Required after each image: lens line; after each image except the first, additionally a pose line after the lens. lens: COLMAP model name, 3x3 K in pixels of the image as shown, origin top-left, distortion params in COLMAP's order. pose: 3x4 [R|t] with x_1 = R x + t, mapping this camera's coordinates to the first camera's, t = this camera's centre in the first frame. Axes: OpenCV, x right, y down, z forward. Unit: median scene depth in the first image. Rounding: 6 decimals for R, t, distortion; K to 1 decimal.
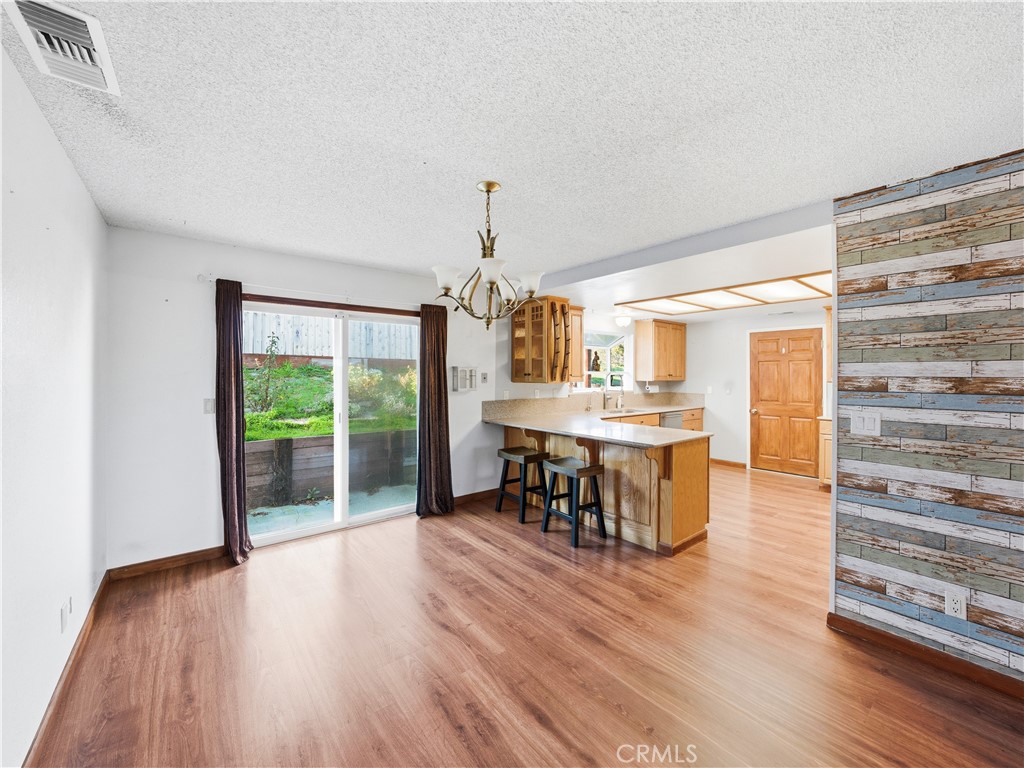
lens RADIAL K [[416.2, 0, 512.8], [0, 416.2, 371.6], [0, 0, 1]] dist [-0.028044, 0.006443]
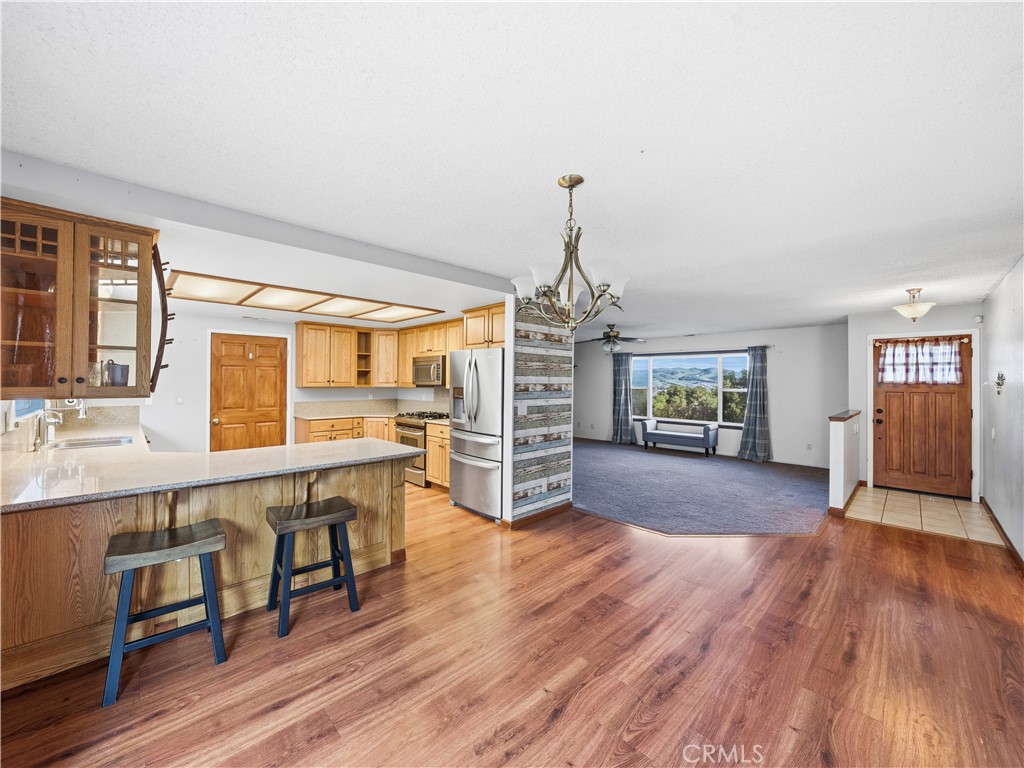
lens RADIAL K [[405.7, 0, 517.6], [0, 405.7, 376.7], [0, 0, 1]] dist [-0.028764, 0.005277]
pose [[-0.117987, 0.009077, 0.992974, -0.580965], [-0.013415, 0.999852, -0.010734, 0.000940], [-0.992925, -0.014588, -0.117848, 0.756389]]
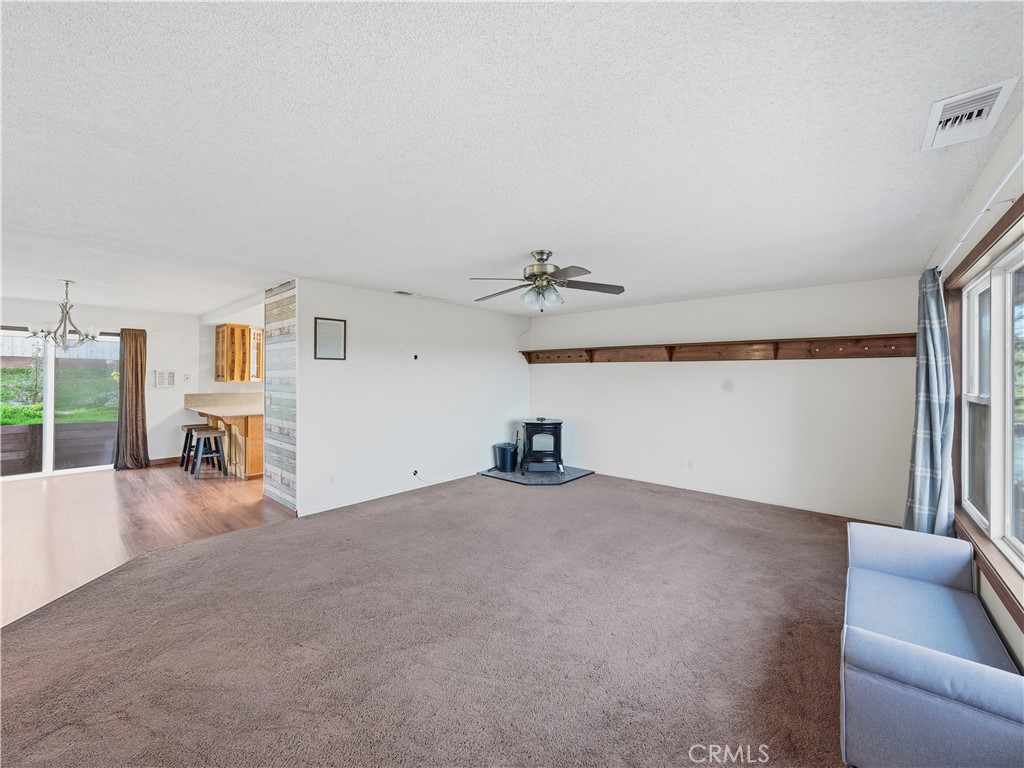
lens RADIAL K [[405.7, 0, 517.6], [0, 405.7, 376.7], [0, 0, 1]] dist [-0.028764, 0.005277]
pose [[0.980002, 0.004604, 0.198935, 1.032231], [-0.005964, 0.999963, 0.006237, -0.006934], [-0.198899, -0.007298, 0.979993, -0.780449]]
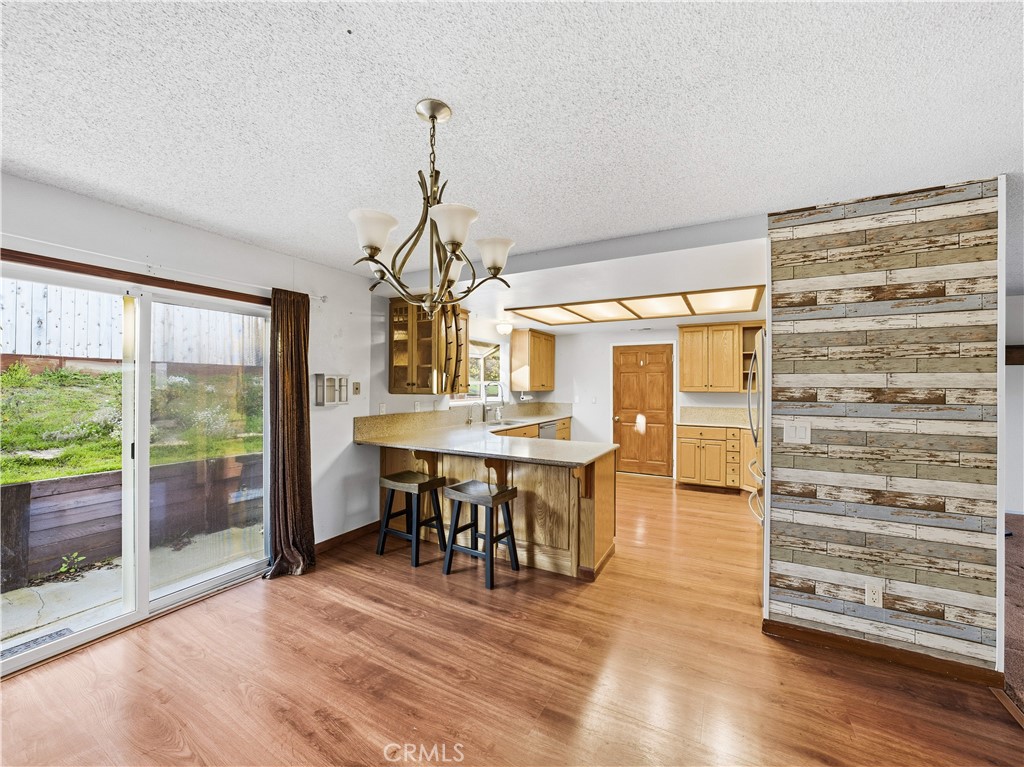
lens RADIAL K [[407.6, 0, 516.4], [0, 407.6, 380.4], [0, 0, 1]] dist [-0.028069, 0.005872]
pose [[0.920143, 0.005834, 0.391538, -0.119430], [-0.004783, 0.999982, -0.003660, 0.001342], [-0.391552, 0.001495, 0.920155, 0.206149]]
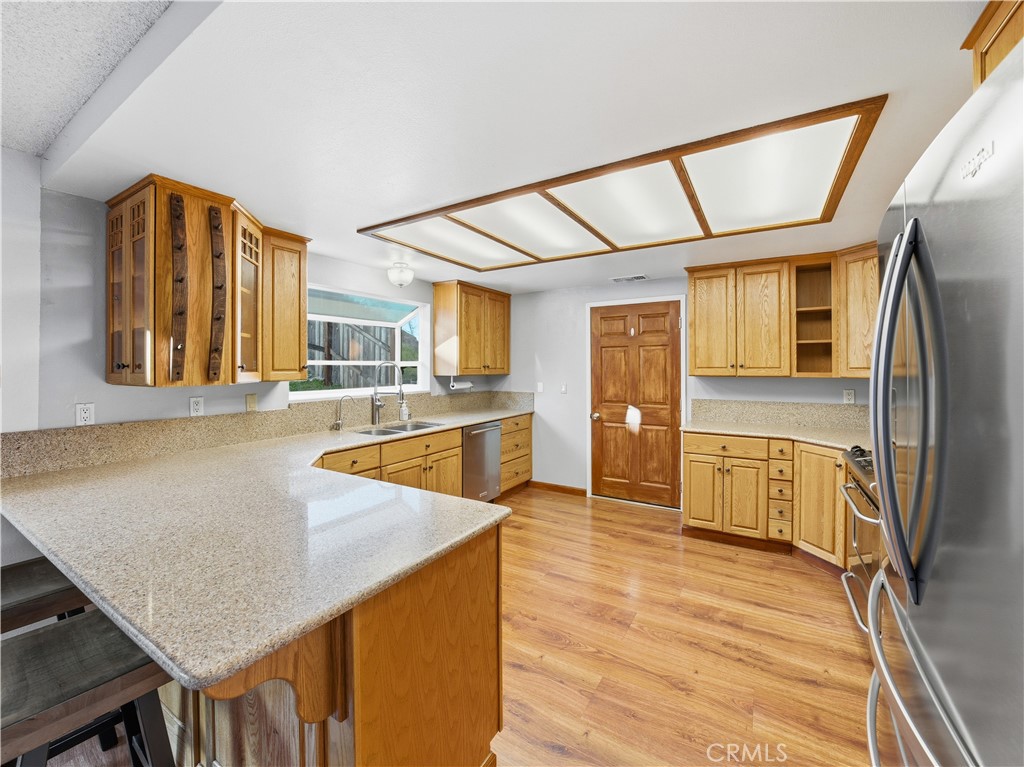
lens RADIAL K [[410.4, 0, 521.8], [0, 410.4, 366.9], [0, 0, 1]] dist [-0.019760, 0.000364]
pose [[0.937618, -0.004267, 0.347642, 0.358475], [0.001261, 0.999960, 0.008872, 0.005631], [-0.347666, -0.007880, 0.937585, 0.623701]]
